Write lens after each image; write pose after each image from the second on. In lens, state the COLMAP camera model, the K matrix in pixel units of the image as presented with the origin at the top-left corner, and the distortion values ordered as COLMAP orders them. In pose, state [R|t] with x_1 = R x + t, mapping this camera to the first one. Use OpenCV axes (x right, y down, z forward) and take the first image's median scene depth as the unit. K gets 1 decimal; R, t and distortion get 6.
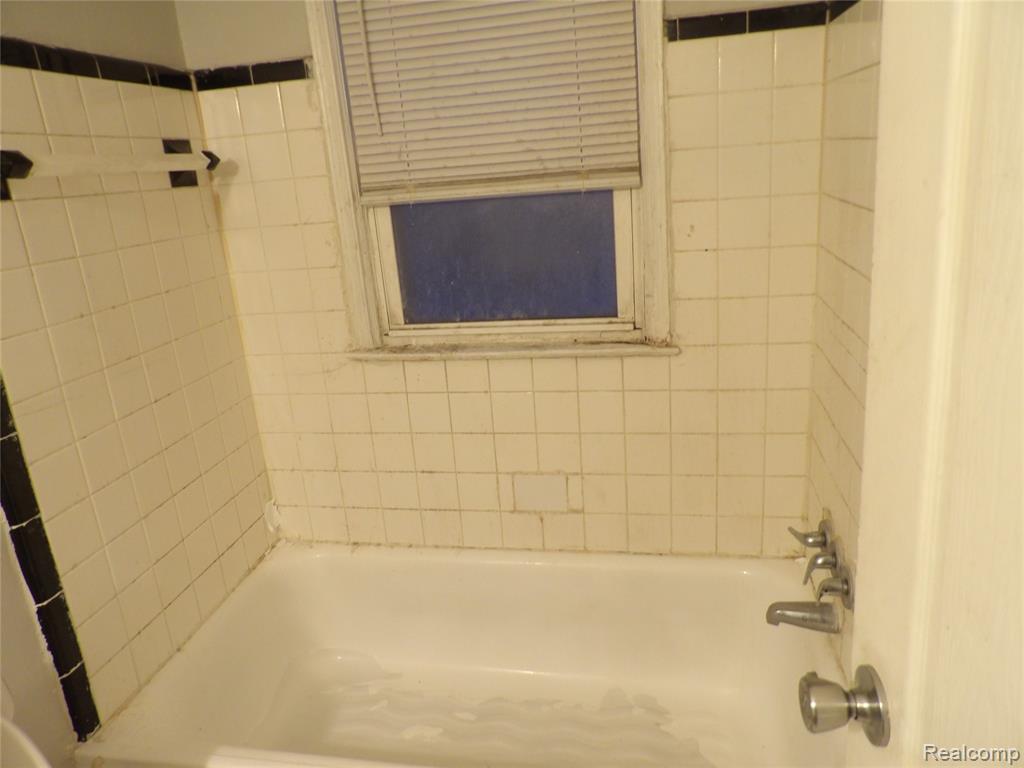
lens RADIAL K [[733.3, 0, 515.8], [0, 733.3, 383.0], [0, 0, 1]] dist [-0.012106, 0.018699]
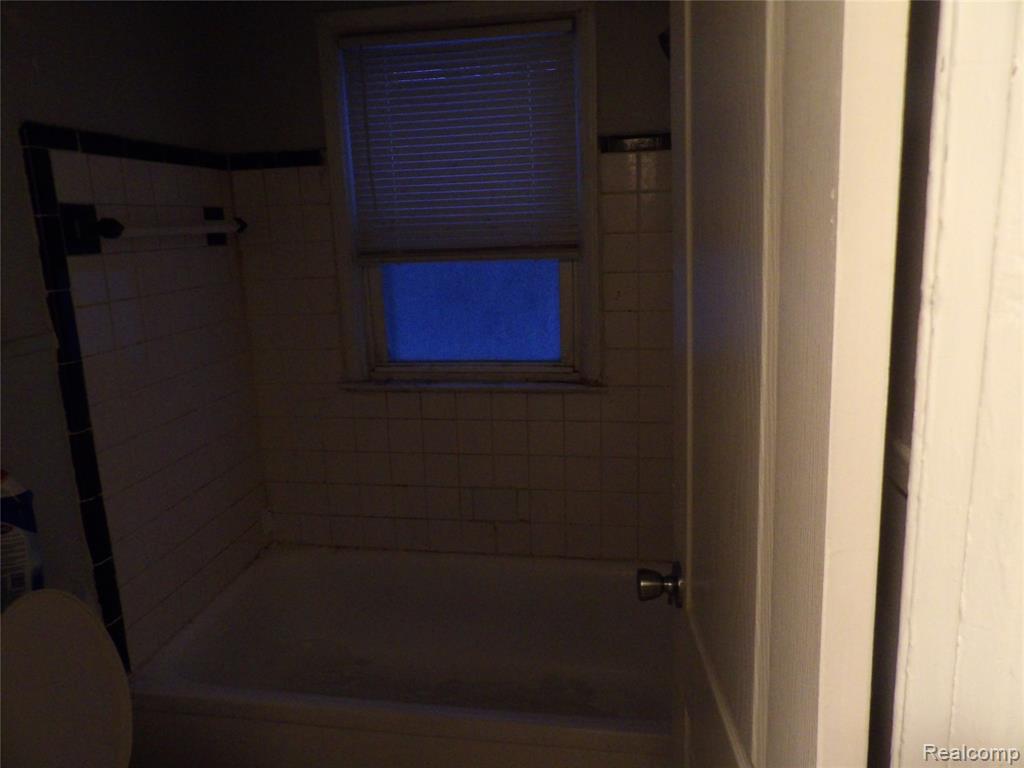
lens RADIAL K [[733.3, 0, 508.9], [0, 733.3, 380.3], [0, 0, 1]] dist [-0.012106, 0.018699]
pose [[0.999078, 0.034535, 0.025490, 0.020343], [-0.032374, 0.996206, -0.080781, 0.045927], [-0.028183, 0.079882, 0.996406, -0.240141]]
